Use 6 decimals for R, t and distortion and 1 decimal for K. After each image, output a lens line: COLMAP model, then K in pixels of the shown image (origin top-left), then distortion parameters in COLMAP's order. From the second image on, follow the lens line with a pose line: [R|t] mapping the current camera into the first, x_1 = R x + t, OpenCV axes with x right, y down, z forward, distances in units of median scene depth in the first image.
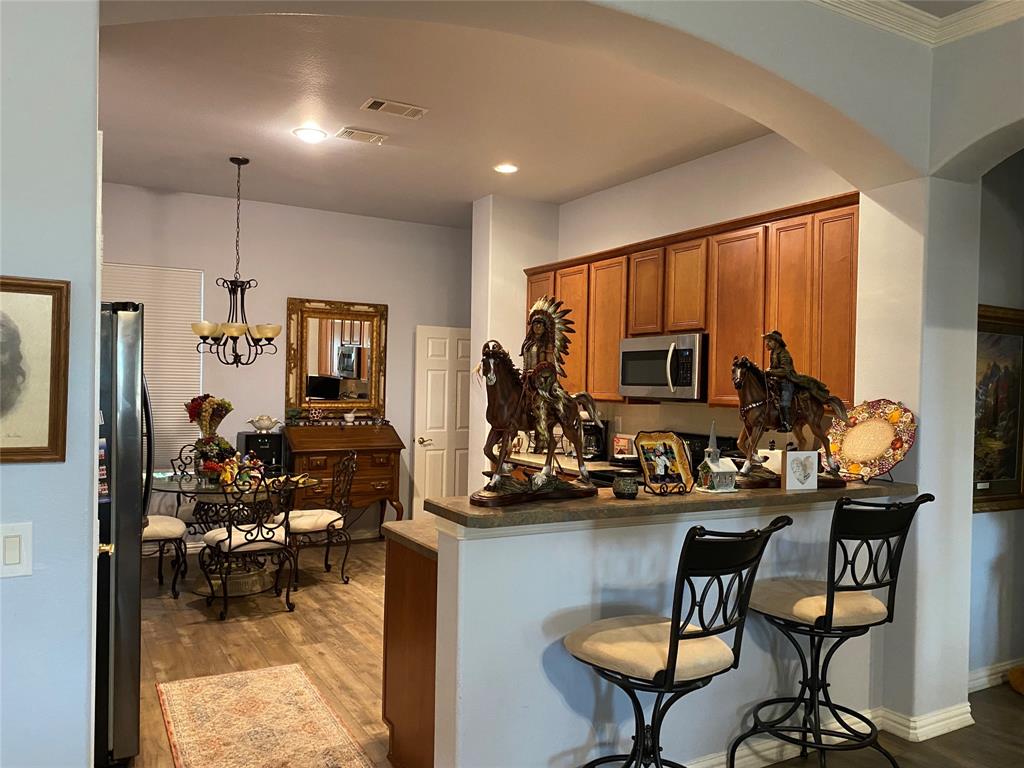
lens RADIAL K [[781.7, 0, 510.3], [0, 781.7, 387.9], [0, 0, 1]] dist [0.083412, -0.114009]
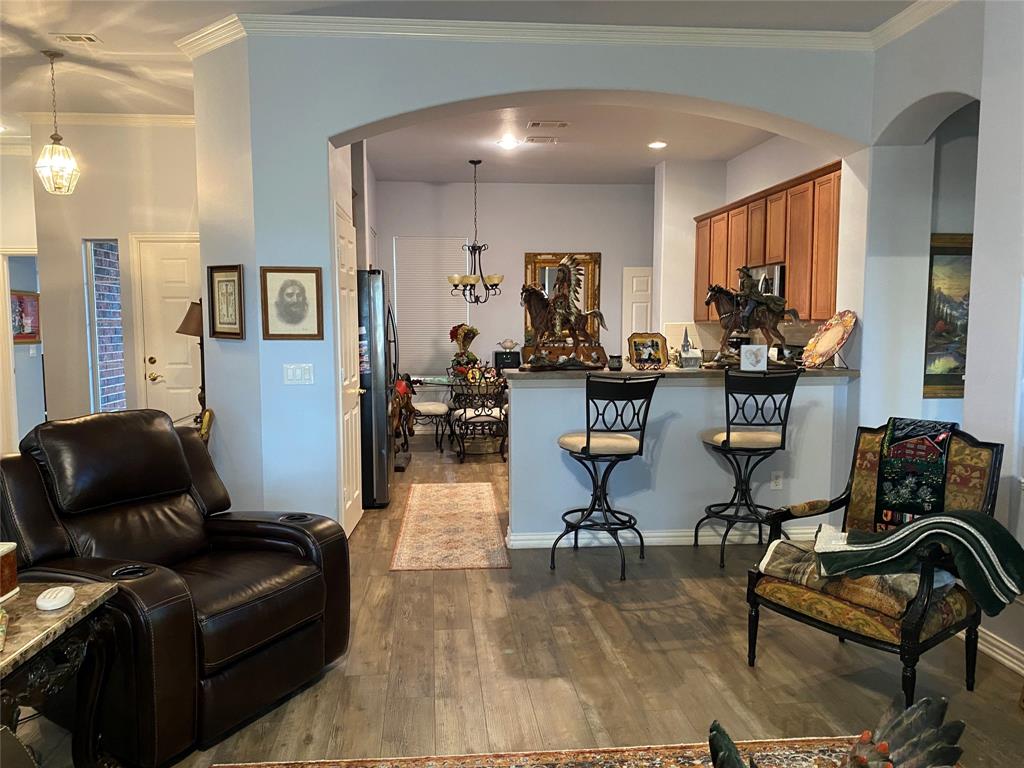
lens RADIAL K [[781.7, 0, 510.3], [0, 781.7, 387.9], [0, 0, 1]] dist [0.083412, -0.114009]
pose [[0.911215, 0.011920, -0.411758, 0.337312], [0.020234, 0.997079, 0.073641, 0.024334], [0.411434, -0.075435, 0.908313, -0.346317]]
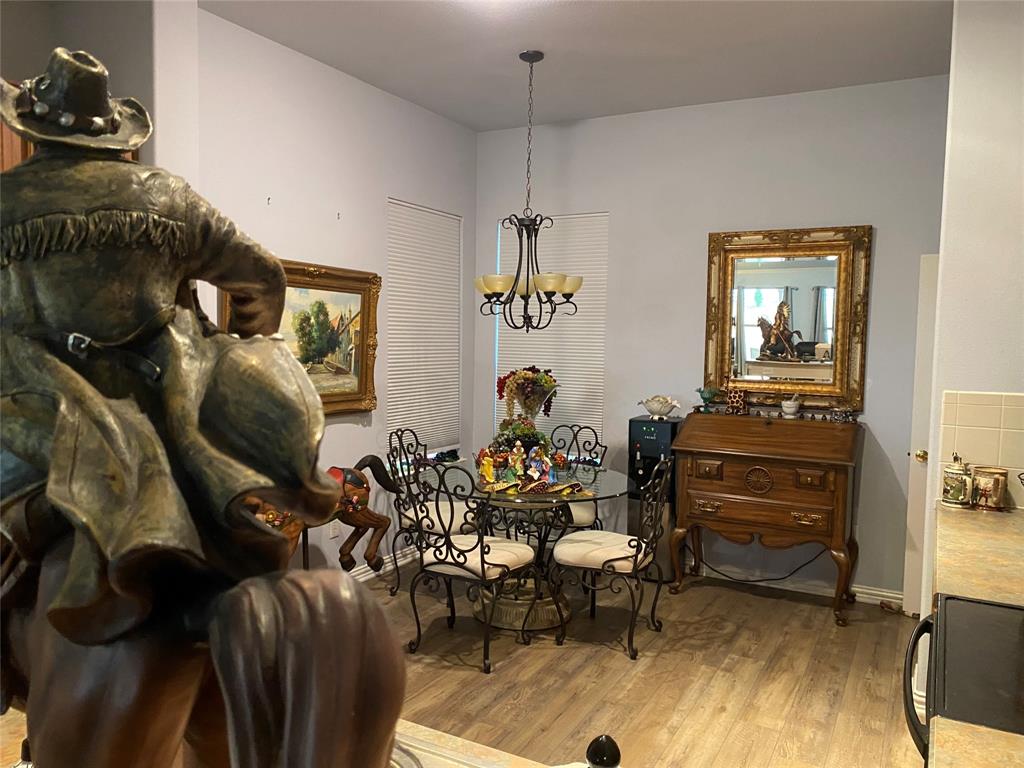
lens RADIAL K [[792.2, 0, 490.8], [0, 792.2, 380.7], [0, 0, 1]] dist [0.075166, -0.001363]
pose [[0.523741, 0.044568, -0.850711, 0.311730], [-0.015393, 0.998963, 0.042858, -0.011830], [0.851738, -0.009351, 0.523884, 0.589376]]
